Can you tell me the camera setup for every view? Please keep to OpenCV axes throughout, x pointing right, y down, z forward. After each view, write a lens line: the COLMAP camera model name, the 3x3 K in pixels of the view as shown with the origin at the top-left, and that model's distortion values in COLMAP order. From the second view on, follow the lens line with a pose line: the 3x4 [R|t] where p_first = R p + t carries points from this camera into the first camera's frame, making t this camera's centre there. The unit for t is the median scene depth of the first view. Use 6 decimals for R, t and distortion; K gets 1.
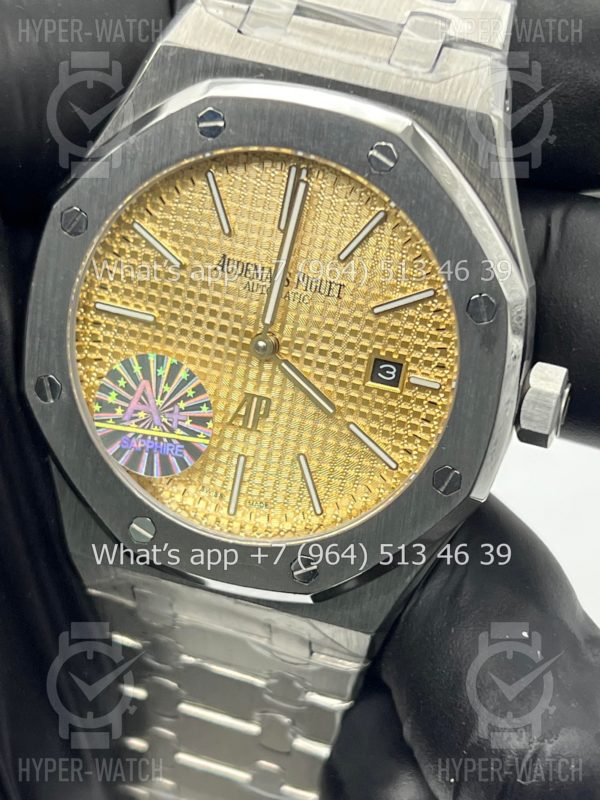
lens RADIAL K [[1867.3, 0, 300.0], [0, 1867.3, 400.0], [0, 0, 1]] dist [0.241844, -0.370910]
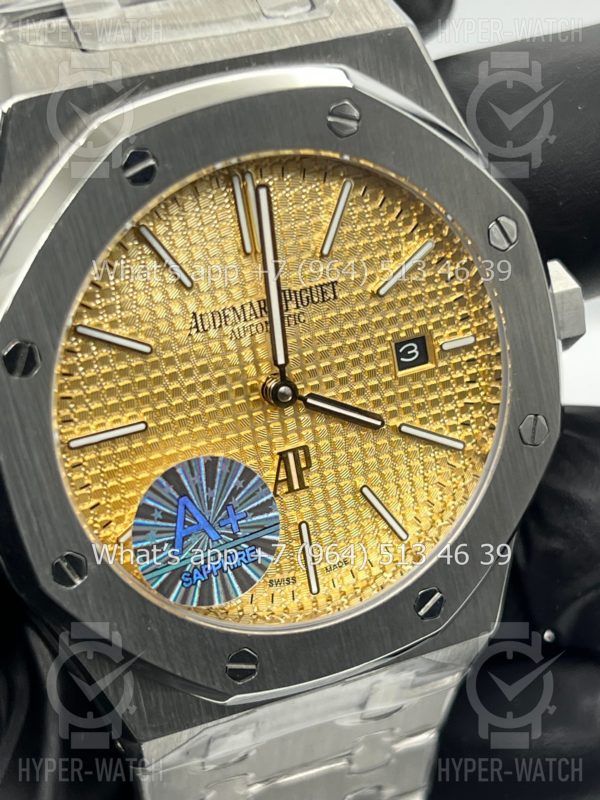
lens RADIAL K [[1867.3, 0, 300.0], [0, 1867.3, 400.0], [0, 0, 1]] dist [0.241844, -0.370910]
pose [[0.760361, -0.453542, 0.464921, -0.396451], [0.429351, 0.888092, 0.164167, -0.156712], [-0.487349, 0.074788, 0.869998, 0.281945]]
